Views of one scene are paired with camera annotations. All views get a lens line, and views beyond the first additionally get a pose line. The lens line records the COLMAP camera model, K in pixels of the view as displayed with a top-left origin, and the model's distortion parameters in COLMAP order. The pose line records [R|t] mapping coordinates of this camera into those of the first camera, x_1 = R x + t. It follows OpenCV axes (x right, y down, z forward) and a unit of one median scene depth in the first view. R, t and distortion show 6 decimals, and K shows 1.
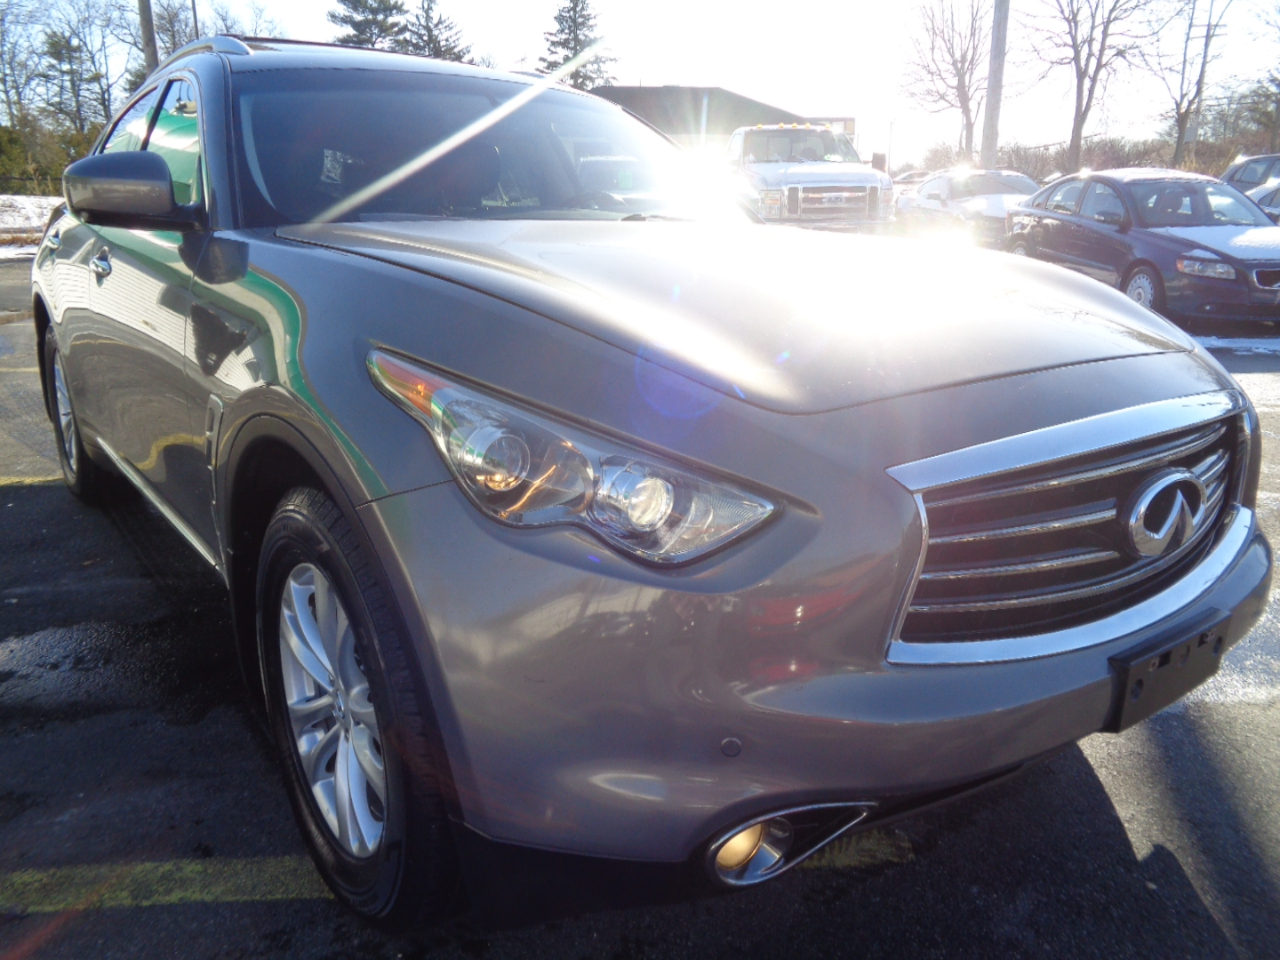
lens RADIAL K [[945.2, 0, 641.2], [0, 945.2, 481.7], [0, 0, 1]] dist [-0.002093, 0.010566]
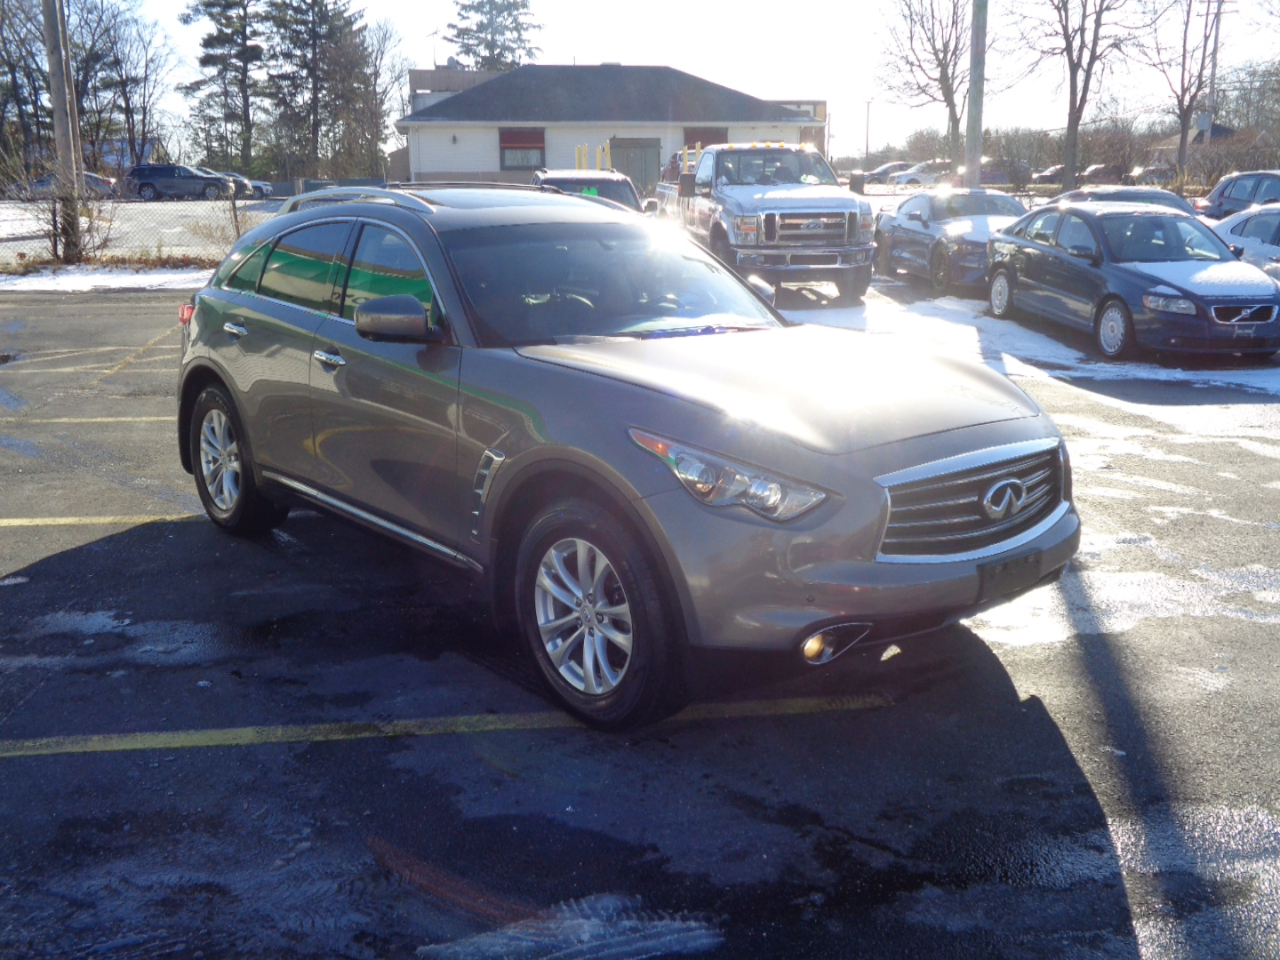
lens RADIAL K [[1220.6, 0, 640.0], [0, 1220.6, 480.0], [0, 0, 1]] dist [-0.000933, 0.009311]
pose [[0.997761, -0.018359, 0.064305, -0.052076], [0.021310, 0.998736, -0.045513, 0.011890], [-0.063389, 0.046781, 0.996892, -0.202053]]
